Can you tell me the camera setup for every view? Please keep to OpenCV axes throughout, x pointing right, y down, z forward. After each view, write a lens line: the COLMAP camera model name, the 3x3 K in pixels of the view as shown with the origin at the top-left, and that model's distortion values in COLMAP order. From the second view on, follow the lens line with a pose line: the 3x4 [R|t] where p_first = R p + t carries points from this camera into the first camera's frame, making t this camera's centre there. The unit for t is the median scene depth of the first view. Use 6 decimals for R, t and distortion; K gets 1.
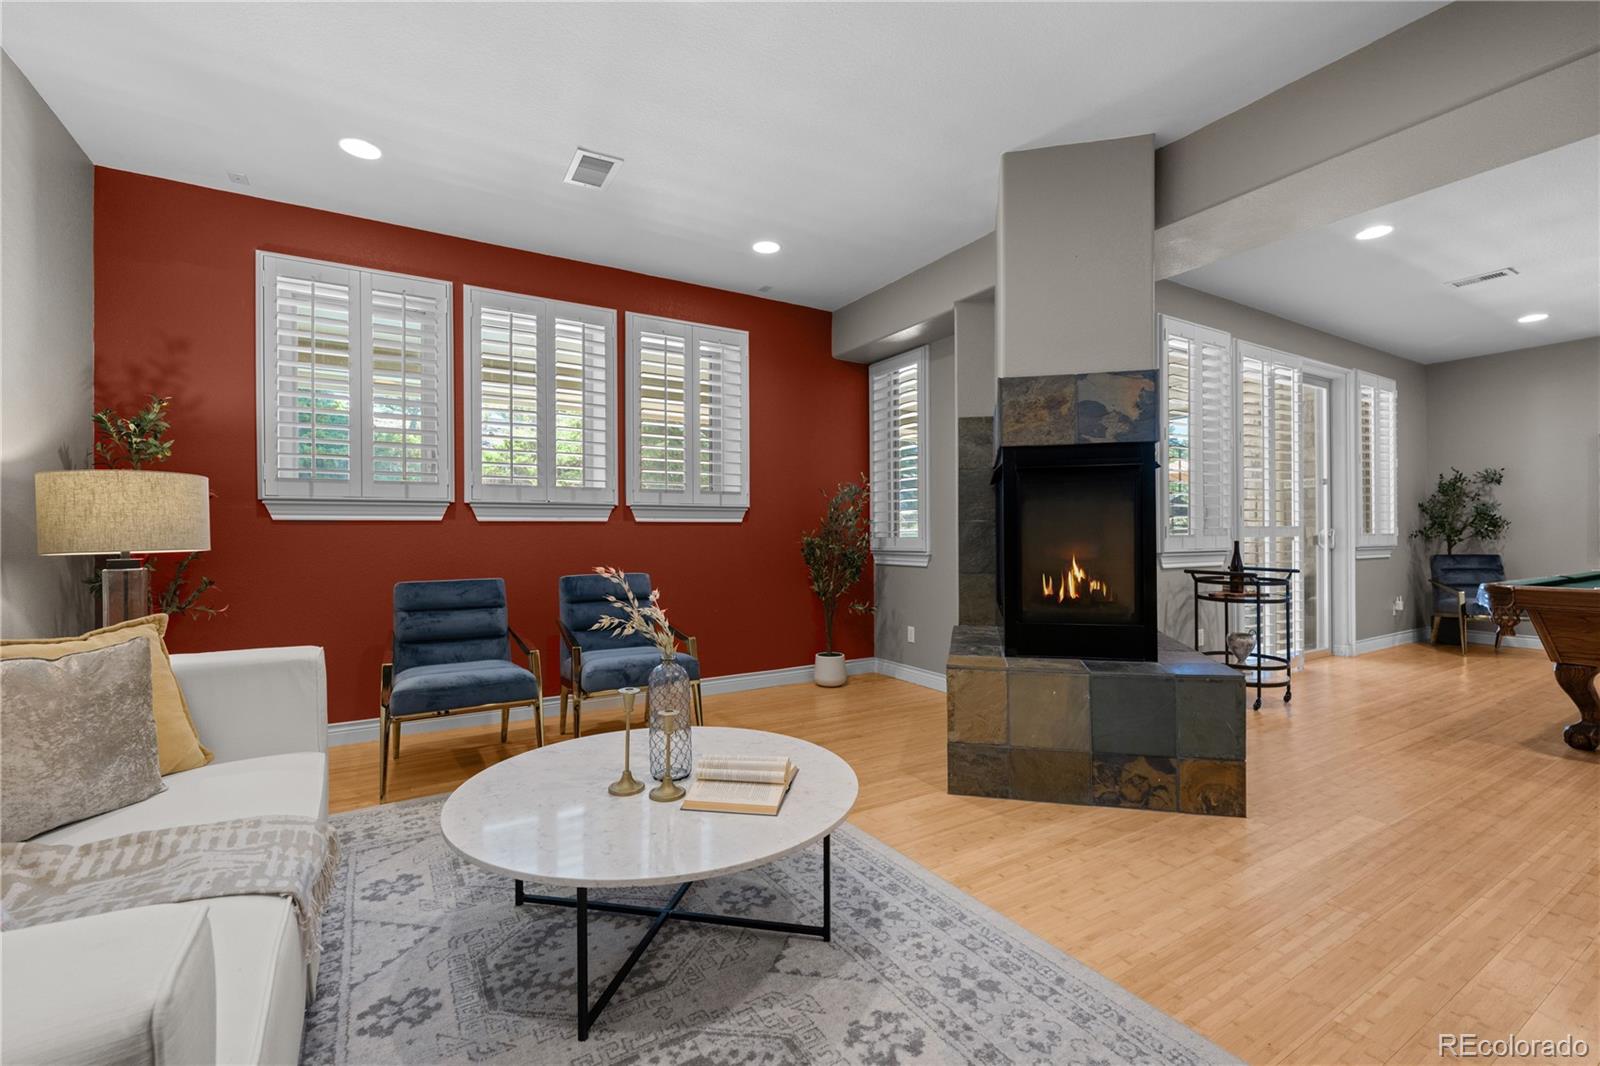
lens RADIAL K [[676.3, 0, 798.1], [0, 676.3, 529.2], [0, 0, 1]] dist [-0.001335, 0.000033]
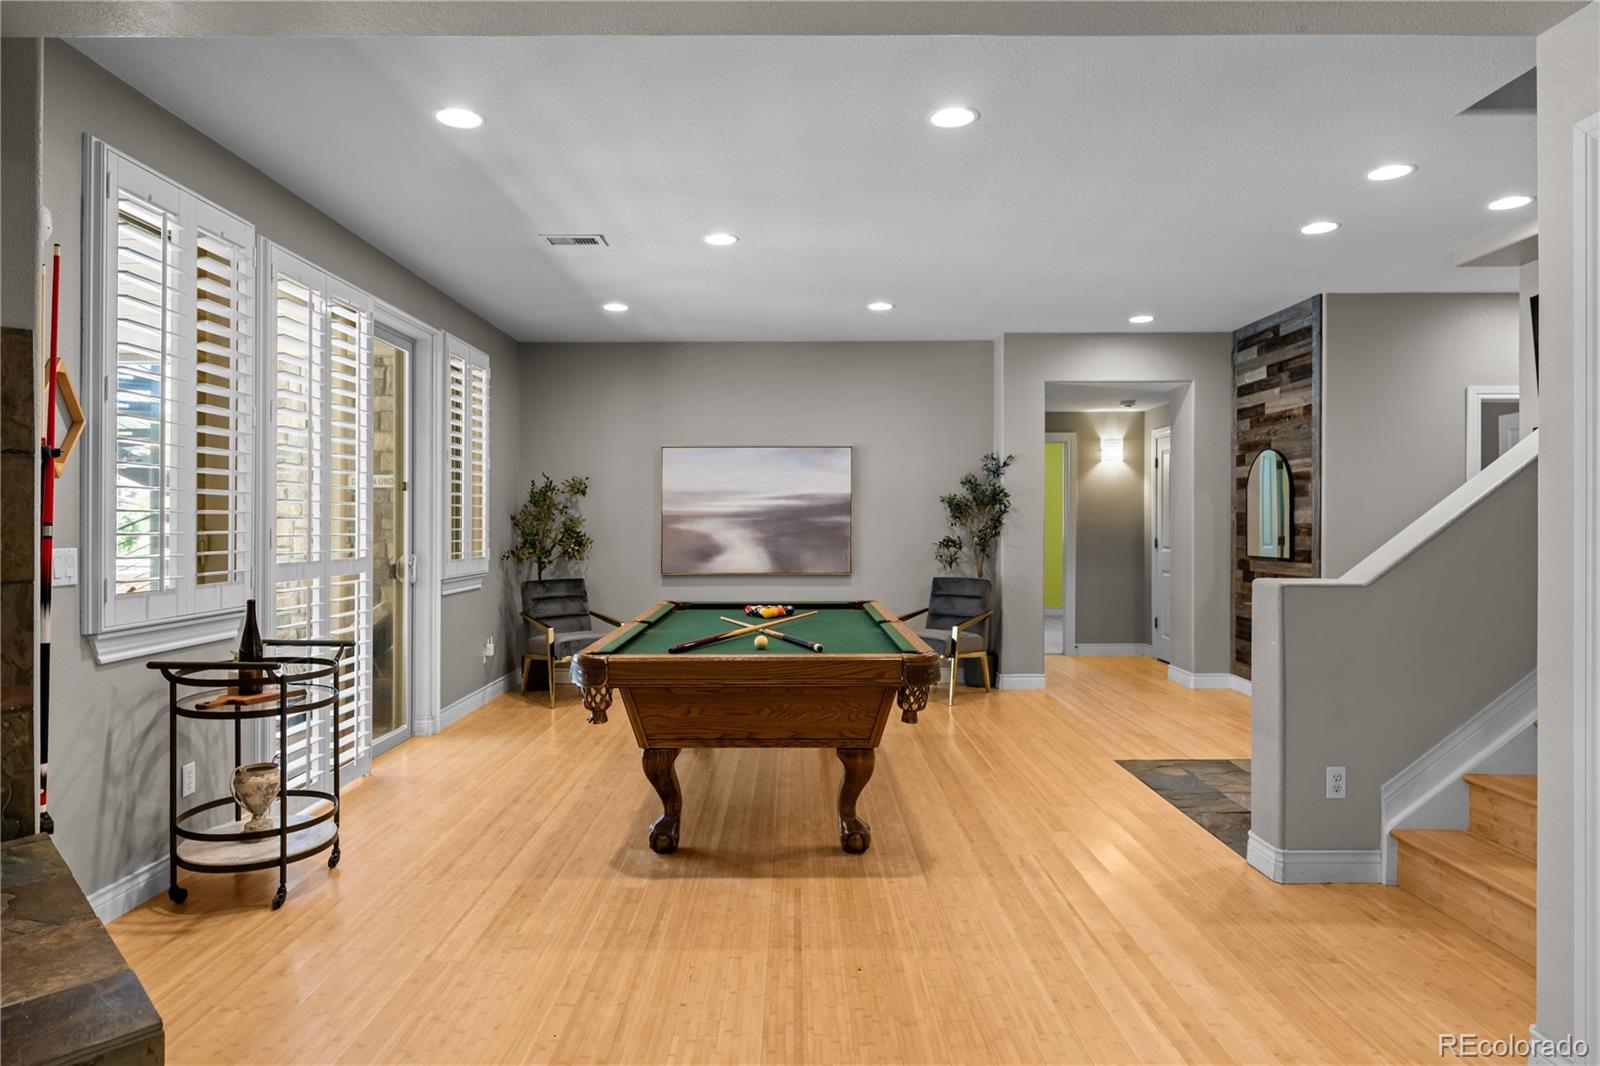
lens RADIAL K [[949.0, 0, 801.1], [0, 949.0, 524.5], [0, 0, 1]] dist [0.021442, -0.000203]
pose [[0.508209, 0.003895, 0.861225, 0.189388], [-0.008846, 0.999961, 0.000697, -0.044874], [-0.861189, -0.007972, 0.508223, 0.202400]]
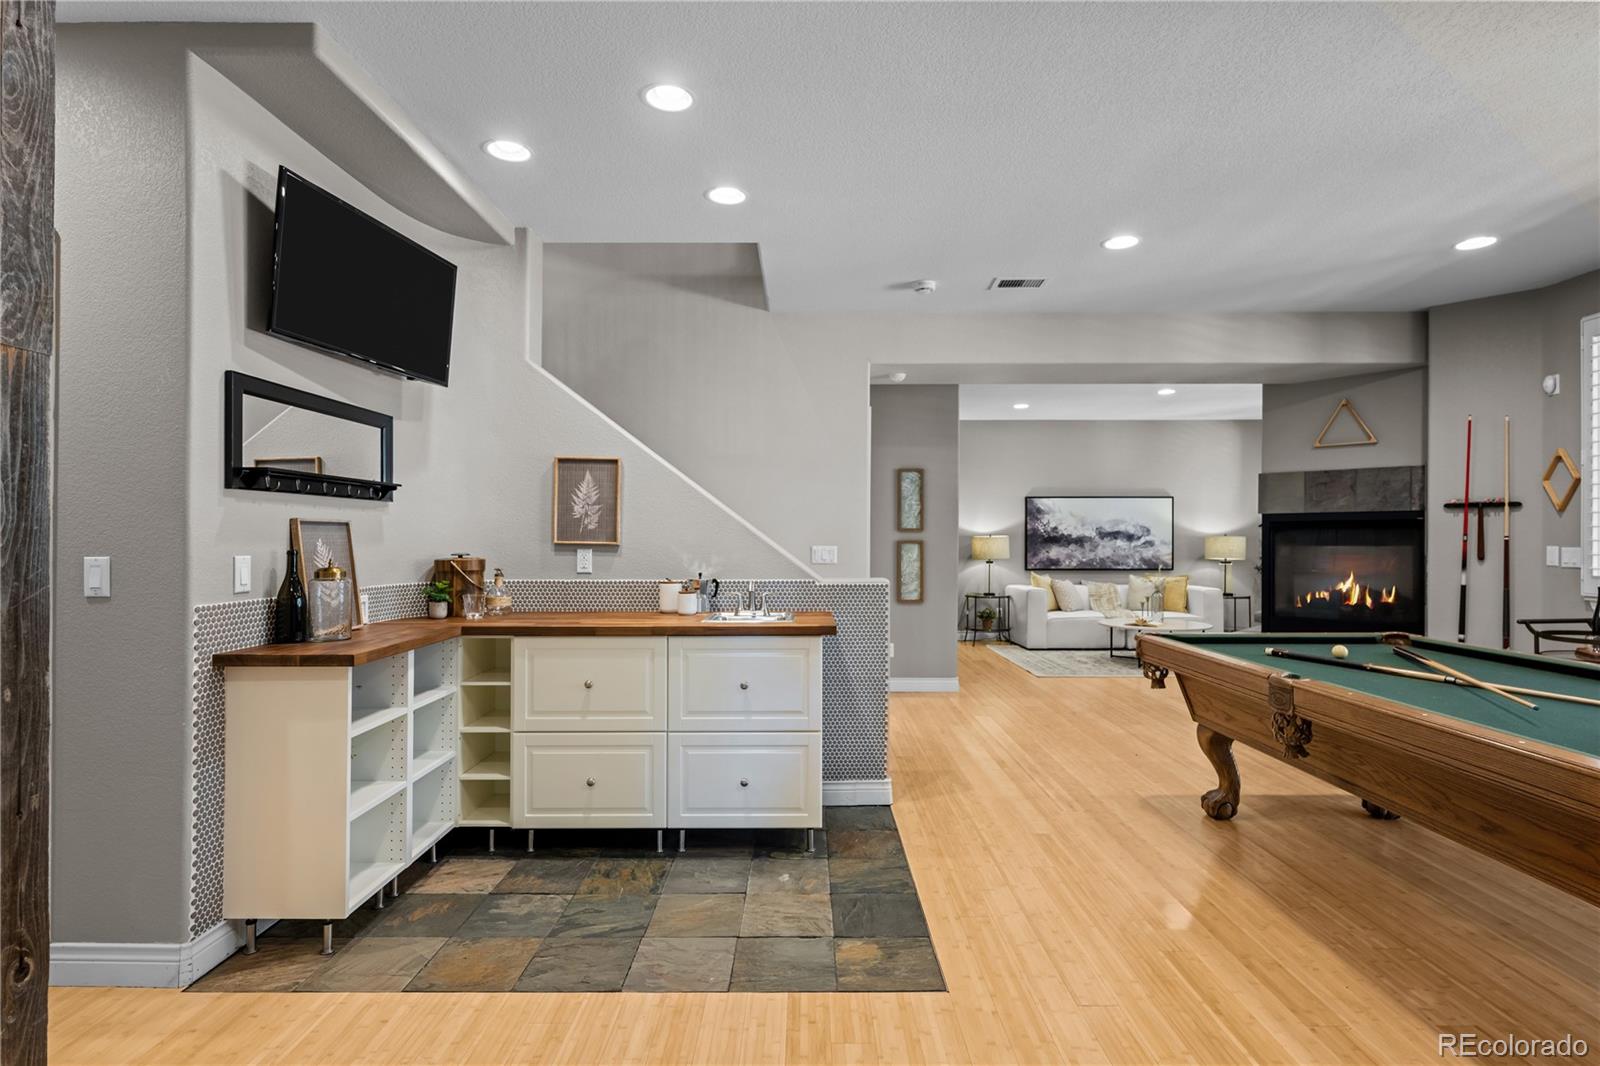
lens RADIAL K [[789.6, 0, 792.3], [0, 789.6, 542.7], [0, 0, 1]] dist [-0.000319, -0.000461]
pose [[-0.526121, 0.009499, -0.850357, 1.732837], [0.010953, 0.999930, 0.004394, -0.046465], [0.850339, -0.007002, -0.526188, 0.610263]]
